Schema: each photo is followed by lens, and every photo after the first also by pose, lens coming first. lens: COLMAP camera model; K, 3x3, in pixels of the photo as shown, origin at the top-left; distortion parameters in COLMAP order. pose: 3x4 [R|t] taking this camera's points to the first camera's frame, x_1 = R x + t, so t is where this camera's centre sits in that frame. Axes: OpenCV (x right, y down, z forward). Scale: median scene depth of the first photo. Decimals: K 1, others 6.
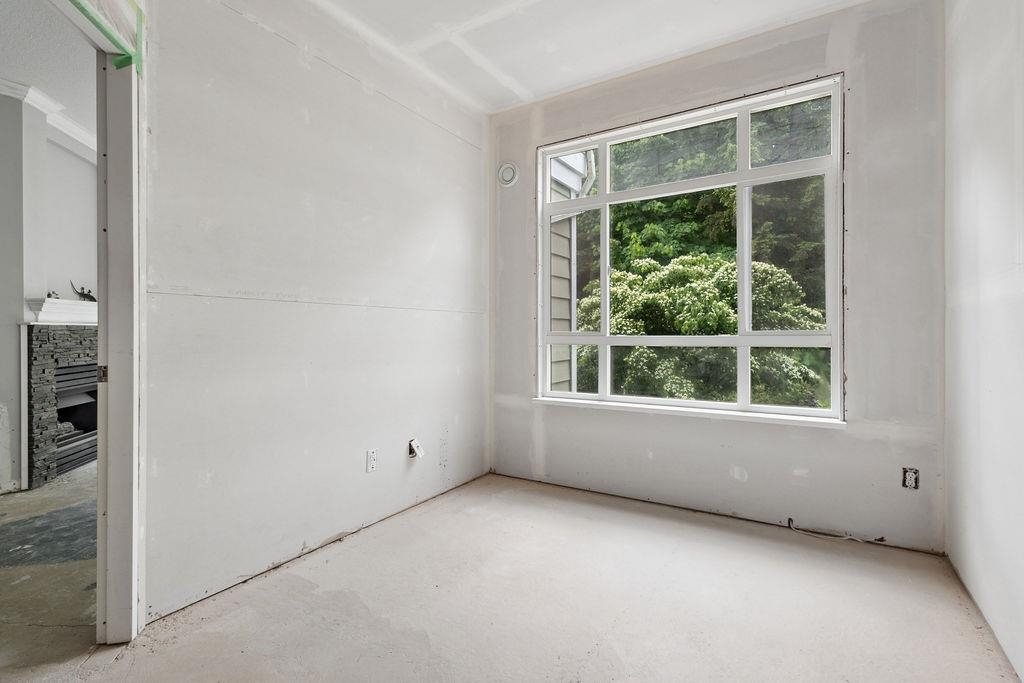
lens RADIAL K [[475.1, 0, 514.3], [0, 475.1, 332.0], [0, 0, 1]] dist [0.008578, -0.000235]
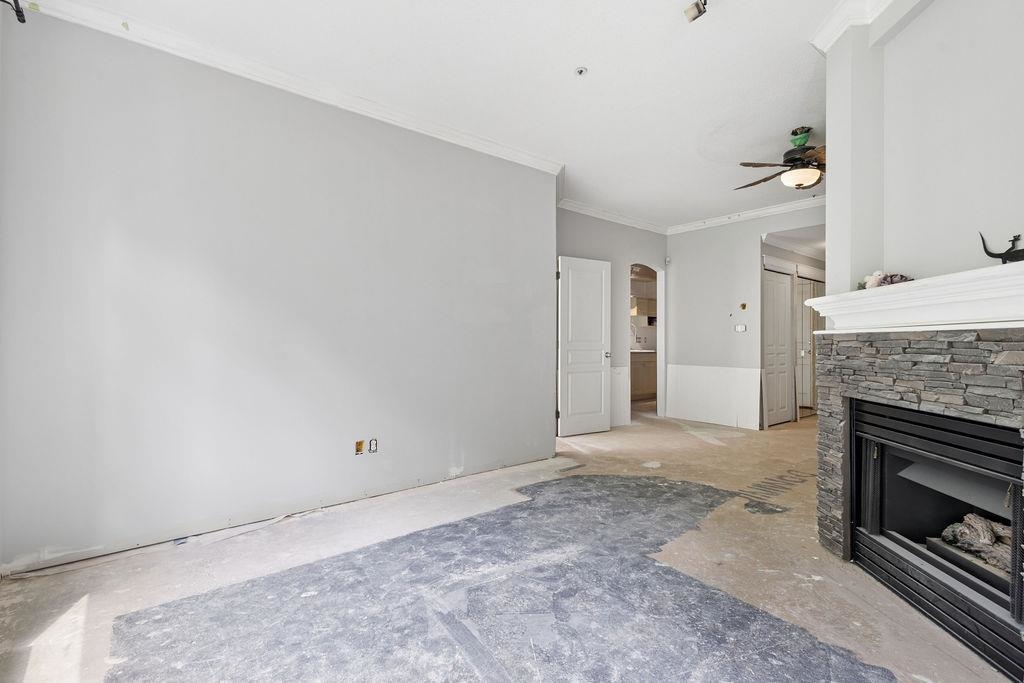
lens RADIAL K [[482.0, 0, 511.1], [0, 482.0, 338.6], [0, 0, 1]] dist [0.012691, -0.000147]
pose [[-0.946126, 0.000594, 0.323797, -0.777221], [-0.000711, 0.999992, -0.003914, -0.004115], [-0.323797, -0.003934, -0.946118, 1.898859]]
